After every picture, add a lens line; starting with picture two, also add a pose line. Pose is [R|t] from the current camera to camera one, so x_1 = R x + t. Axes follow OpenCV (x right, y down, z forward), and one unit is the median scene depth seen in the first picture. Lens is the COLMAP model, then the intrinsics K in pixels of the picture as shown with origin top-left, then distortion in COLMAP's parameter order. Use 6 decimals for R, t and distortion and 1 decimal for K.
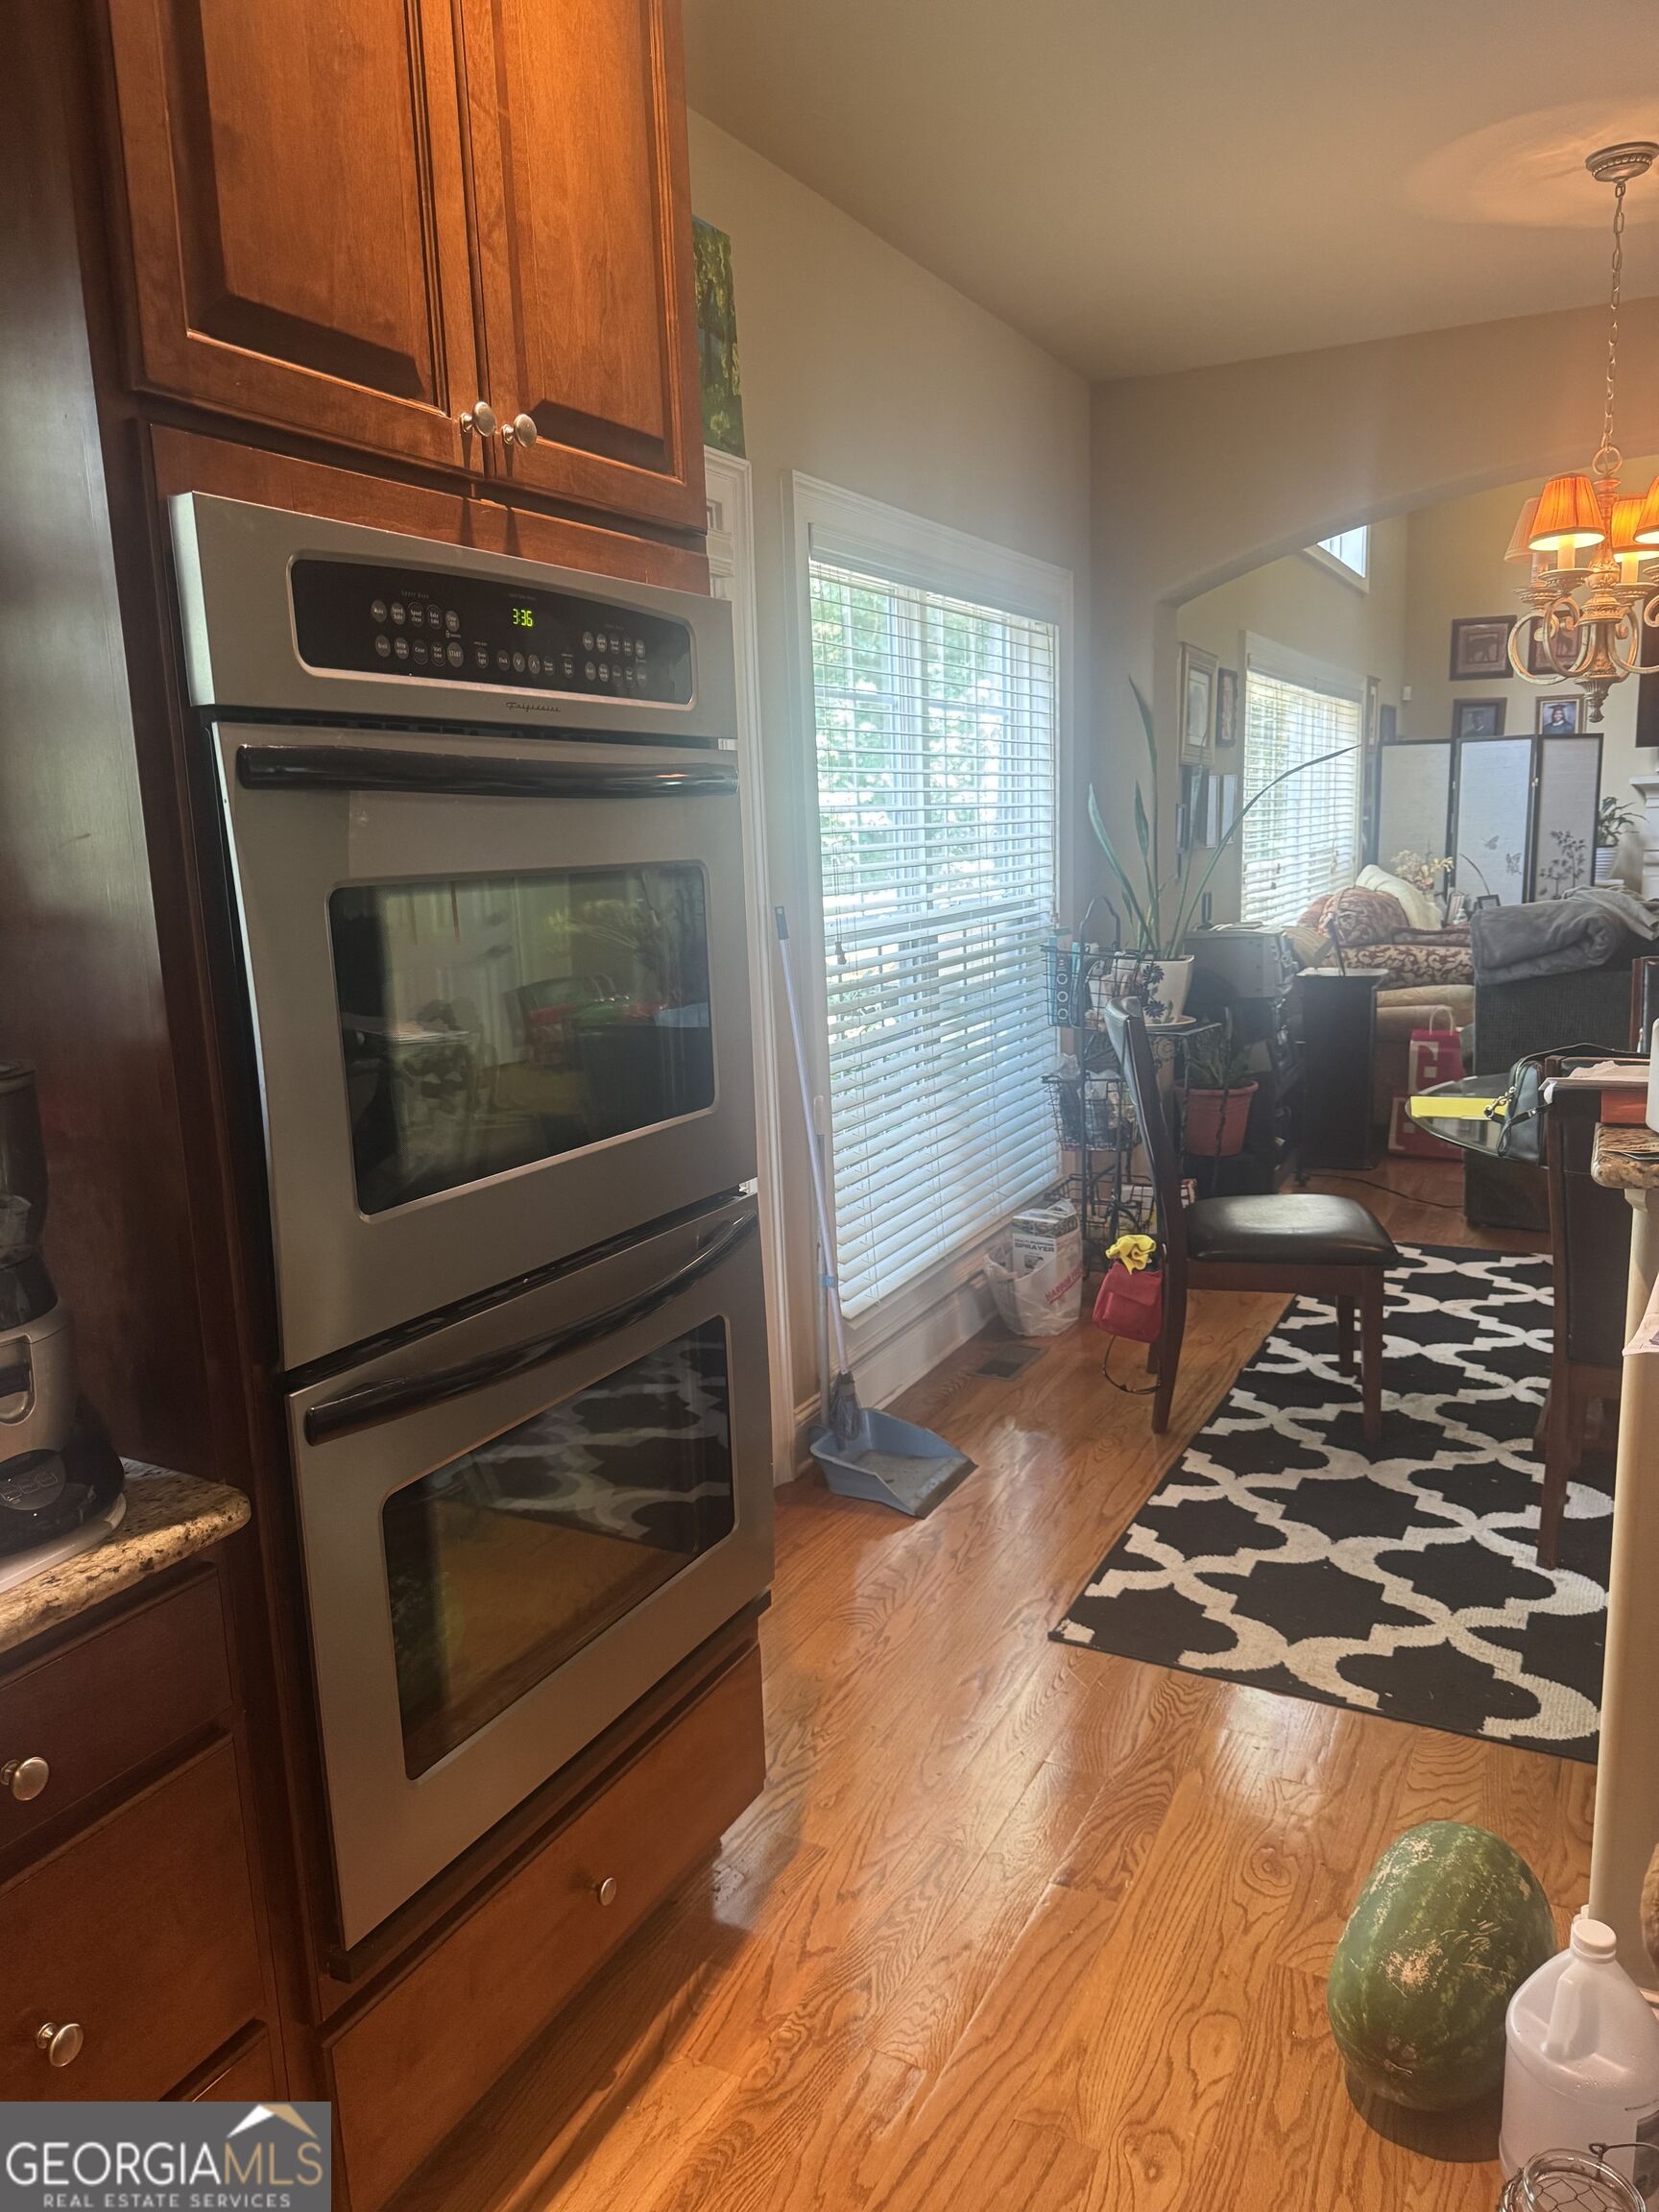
lens RADIAL K [[1536.3, 0, 829.5], [0, 1536.3, 1106.0], [0, 0, 1]] dist [0.047784, -0.117254]
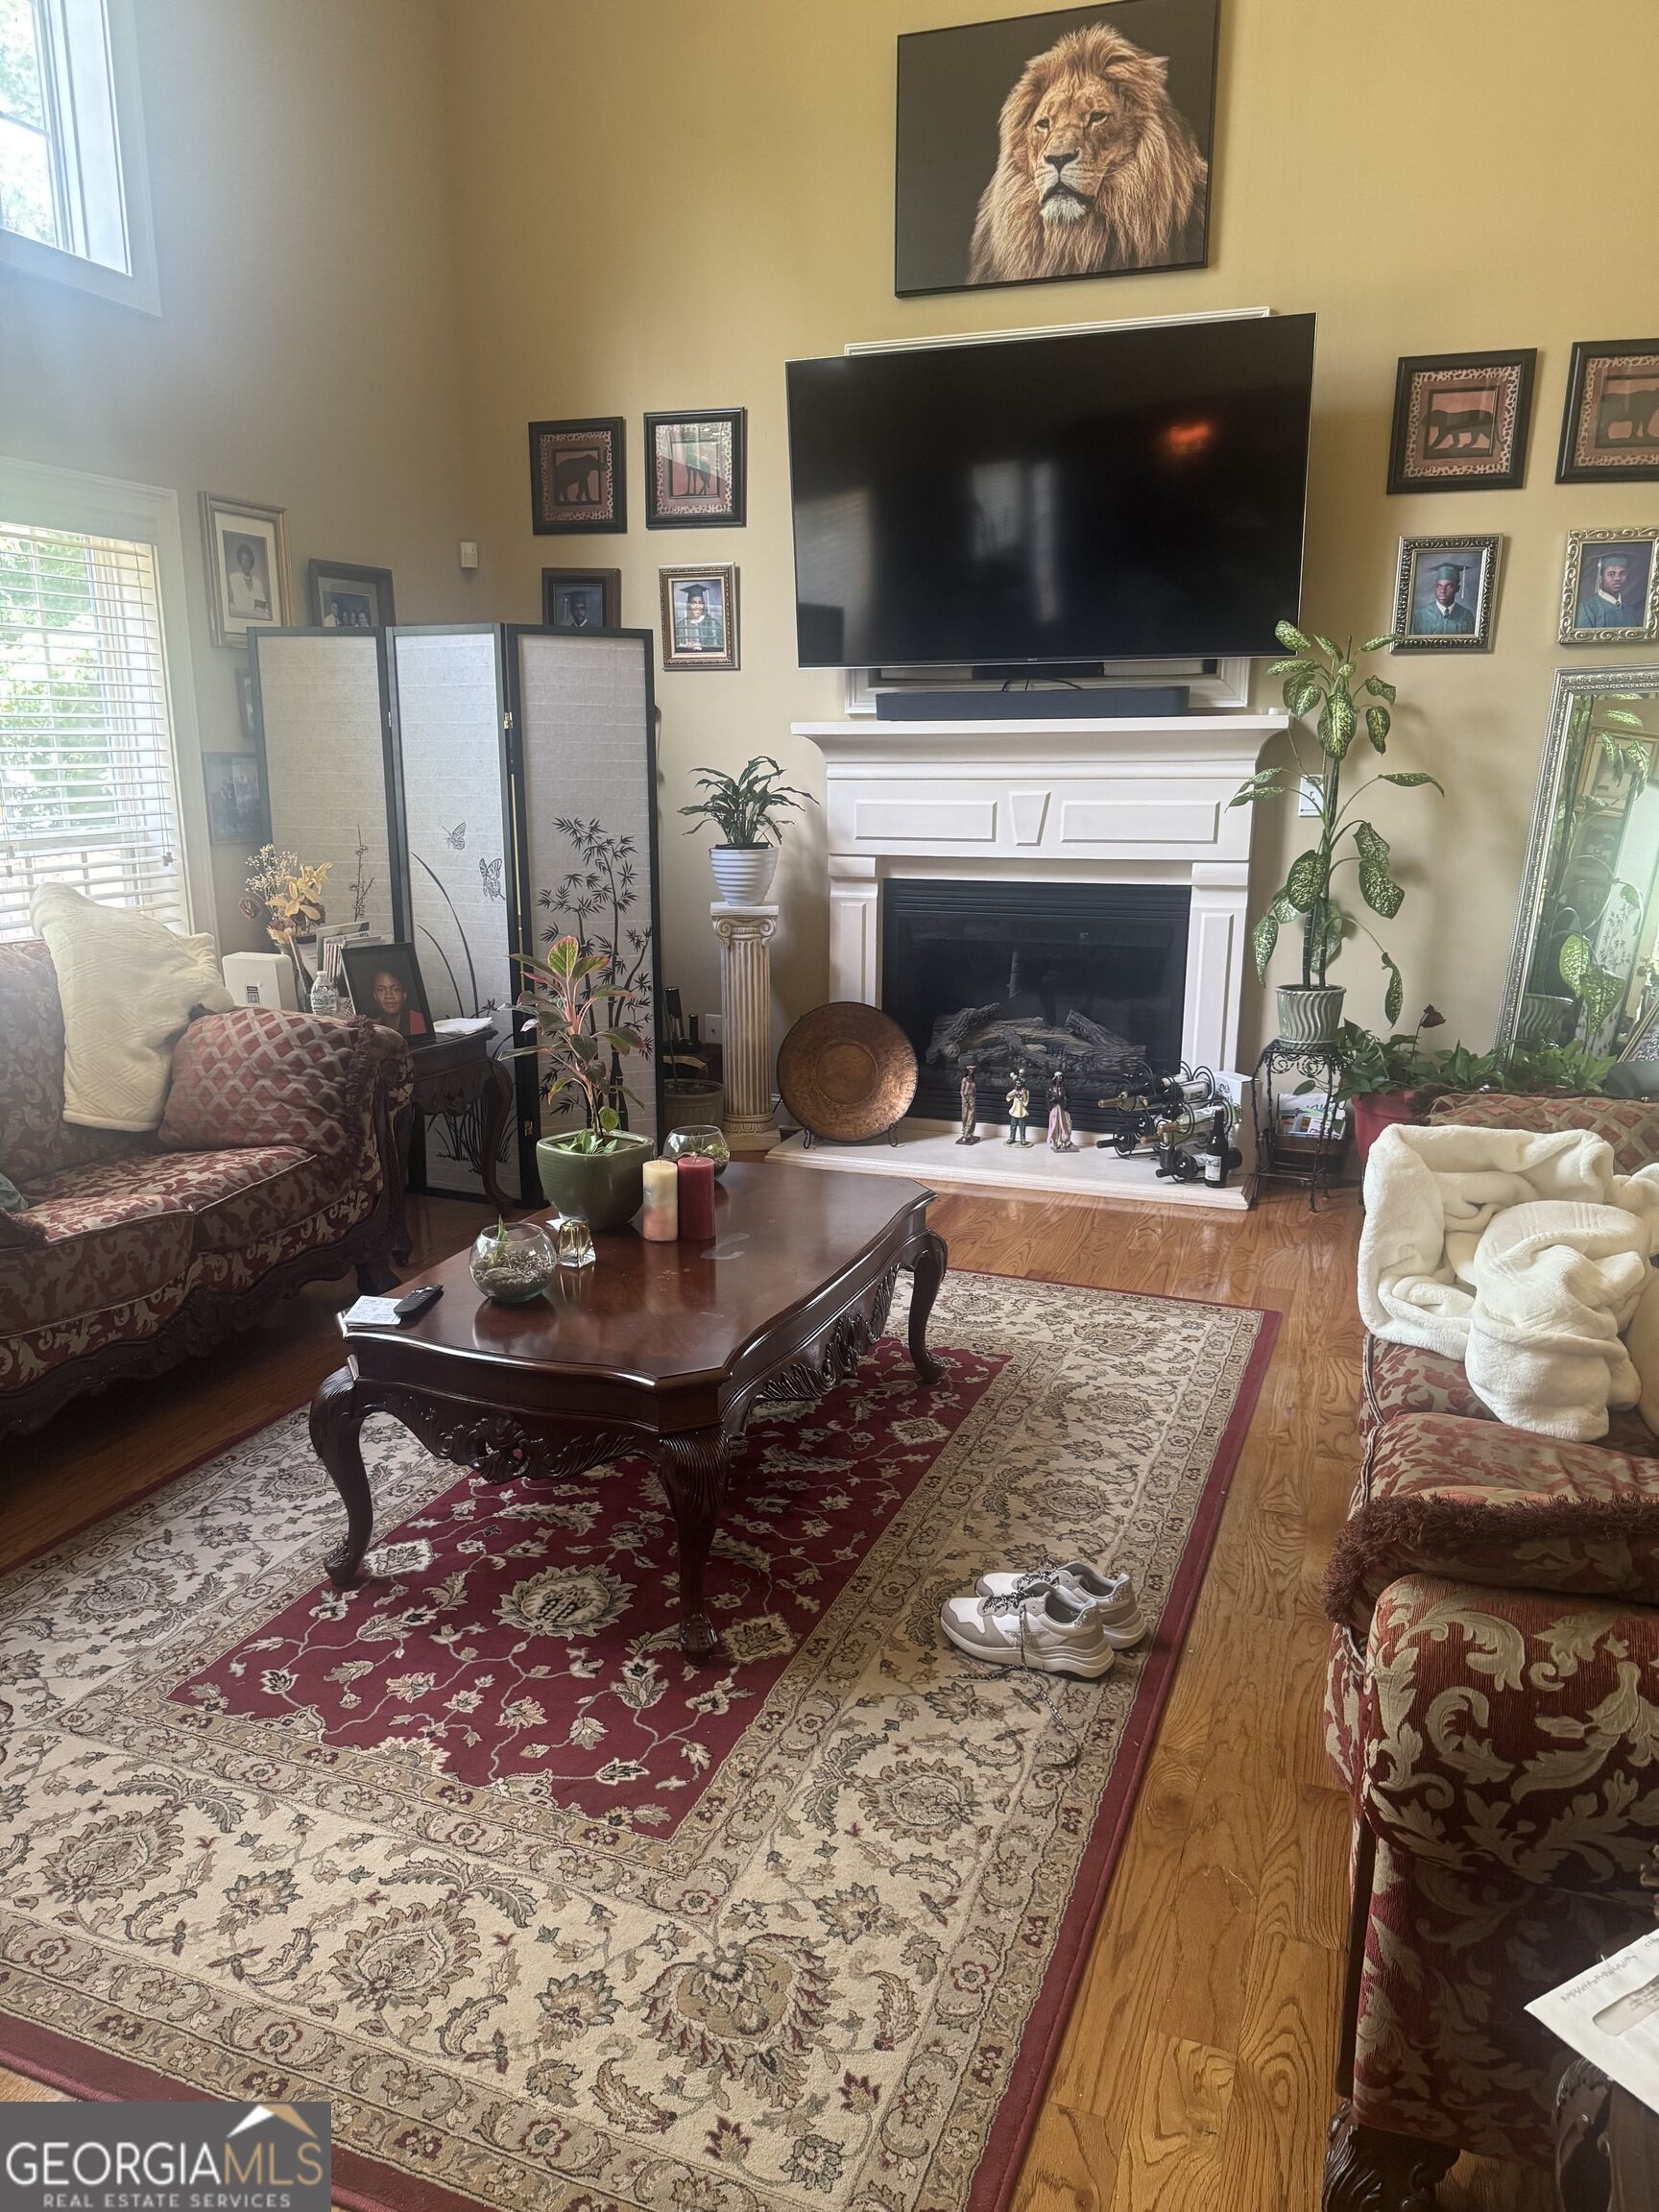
lens RADIAL K [[1536.3, 0, 829.5], [0, 1536.3, 1106.0], [0, 0, 1]] dist [0.047784, -0.117254]
pose [[0.993148, 0.014608, 0.115950, 0.497661], [-0.020716, 0.998451, 0.051644, -0.109073], [-0.115016, -0.053692, 0.991912, 0.461468]]
